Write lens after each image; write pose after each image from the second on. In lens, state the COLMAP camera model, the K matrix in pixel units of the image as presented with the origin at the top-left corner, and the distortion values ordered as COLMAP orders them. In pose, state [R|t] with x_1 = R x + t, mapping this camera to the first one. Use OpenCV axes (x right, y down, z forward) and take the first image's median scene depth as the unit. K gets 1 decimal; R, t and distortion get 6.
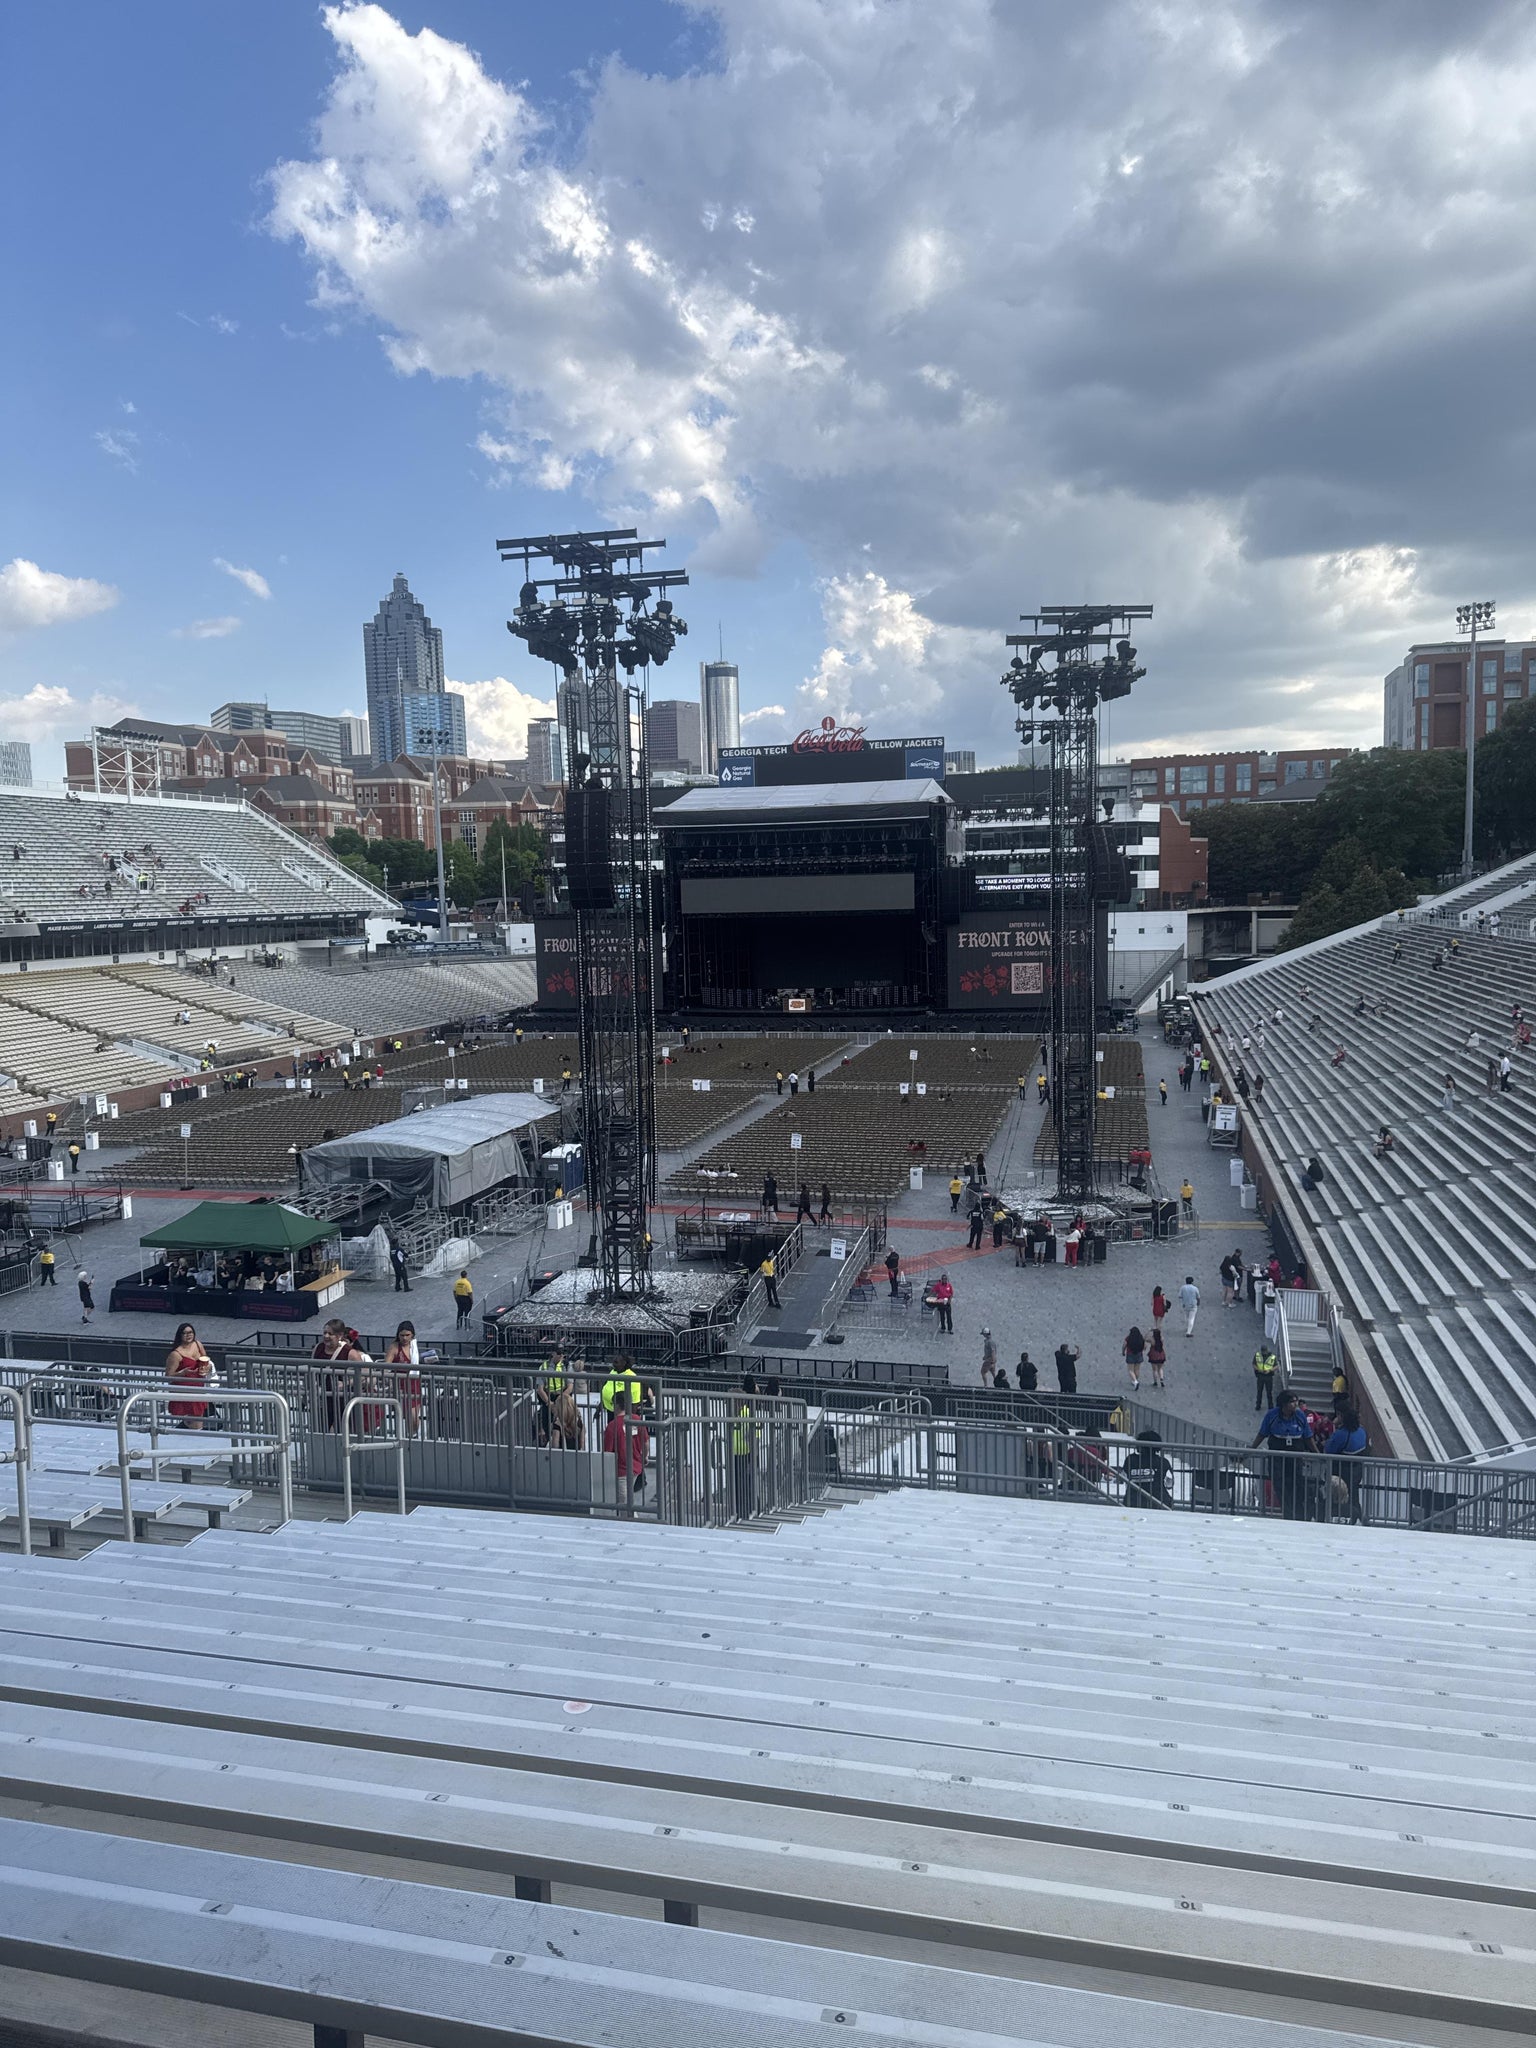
lens RADIAL K [[1447.7, 0, 768.0], [0, 1447.7, 1024.0], [0, 0, 1]] dist [0.186405, -0.386537]
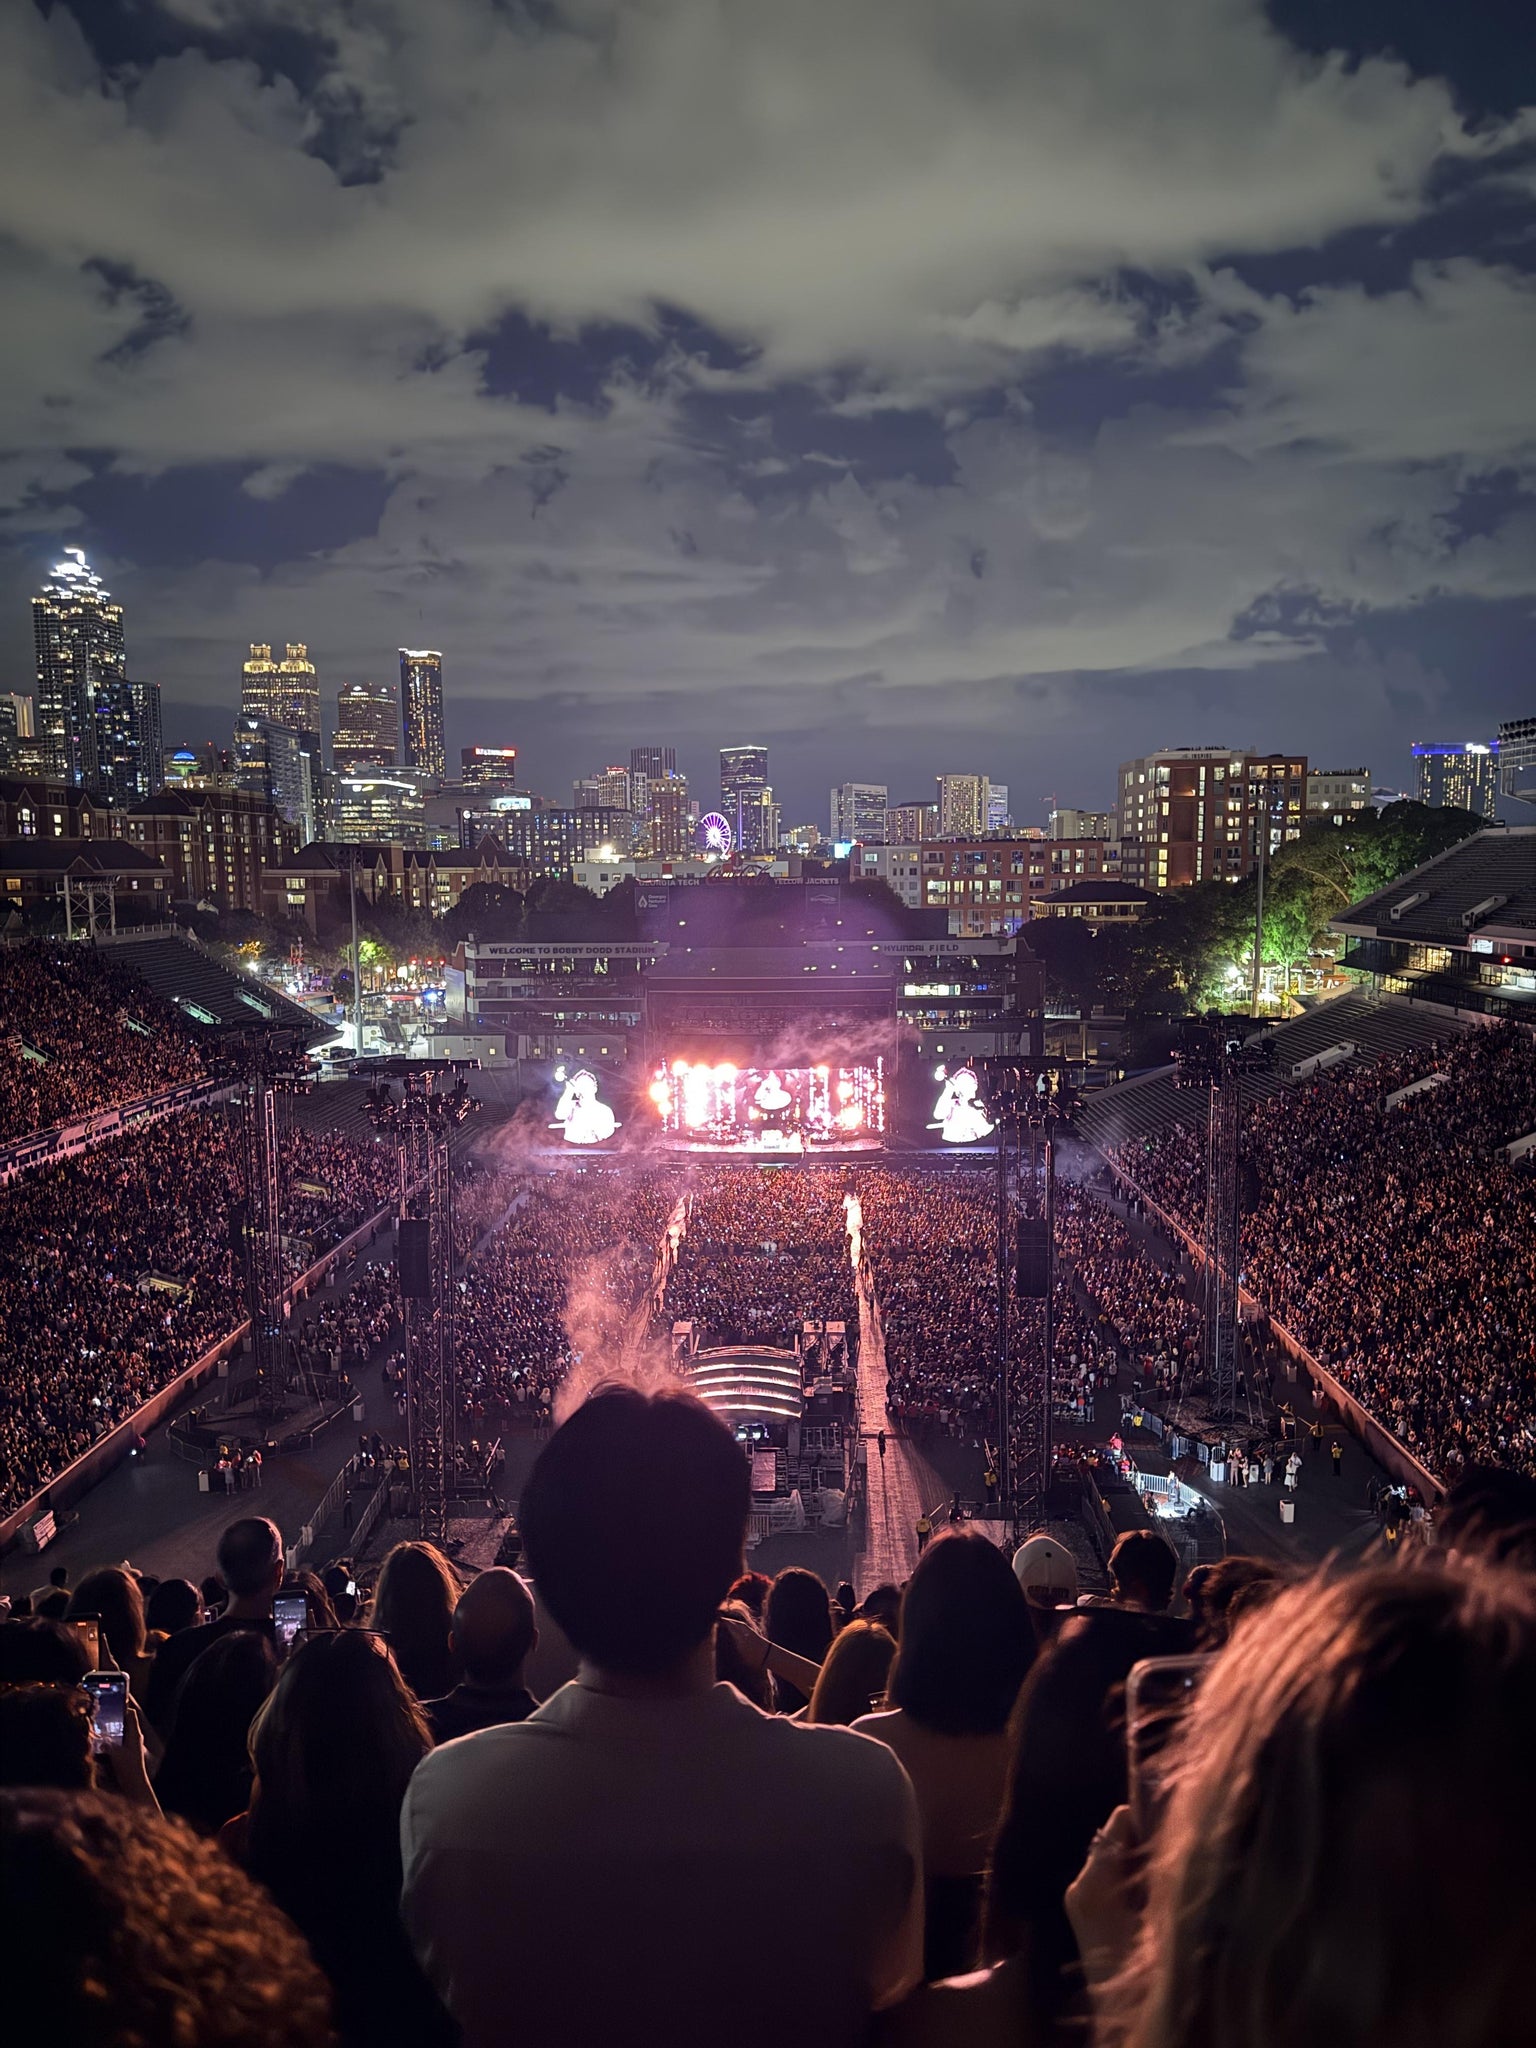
lens RADIAL K [[1447.7, 0, 768.0], [0, 1447.7, 1024.0], [0, 0, 1]] dist [0.186405, -0.386537]
pose [[0.975577, -0.010494, 0.219405, -0.187487], [0.006801, 0.999822, 0.017577, -0.102260], [-0.219551, -0.015656, 0.975475, -0.100937]]
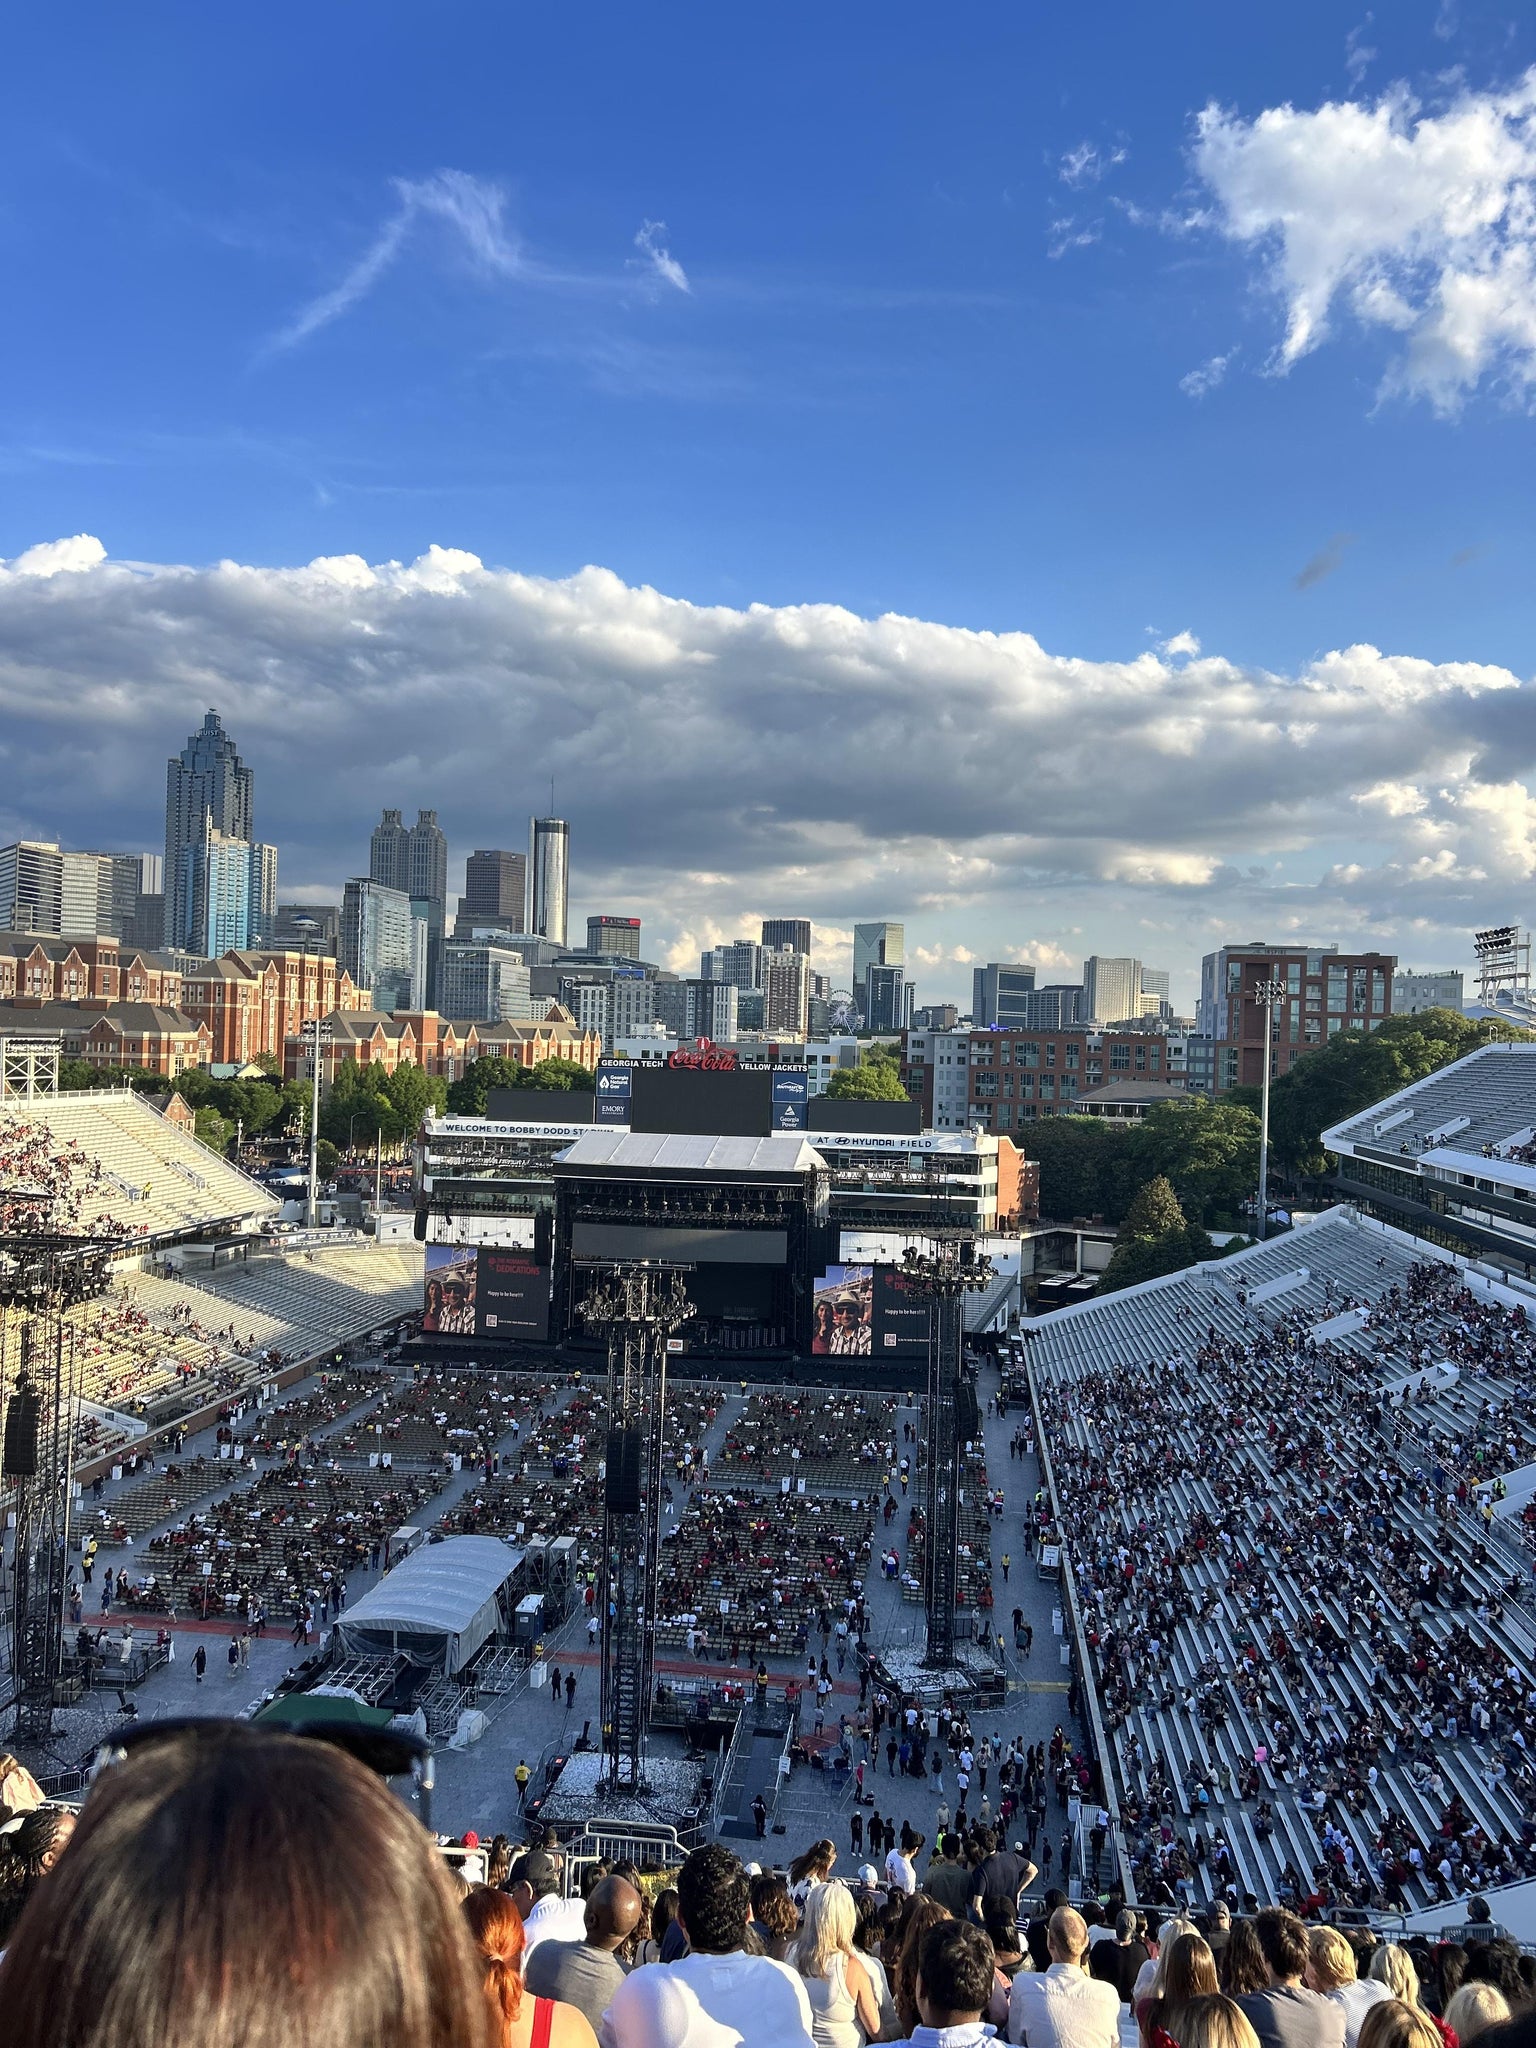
lens RADIAL K [[1565.9, 0, 768.0], [0, 1565.9, 1024.0], [0, 0, 1]] dist [0.124984, -0.241018]
pose [[0.991623, 0.051652, 0.118386, -0.049956], [-0.039612, 0.994007, -0.101888, -0.106928], [-0.122939, 0.096345, 0.987727, -0.157650]]
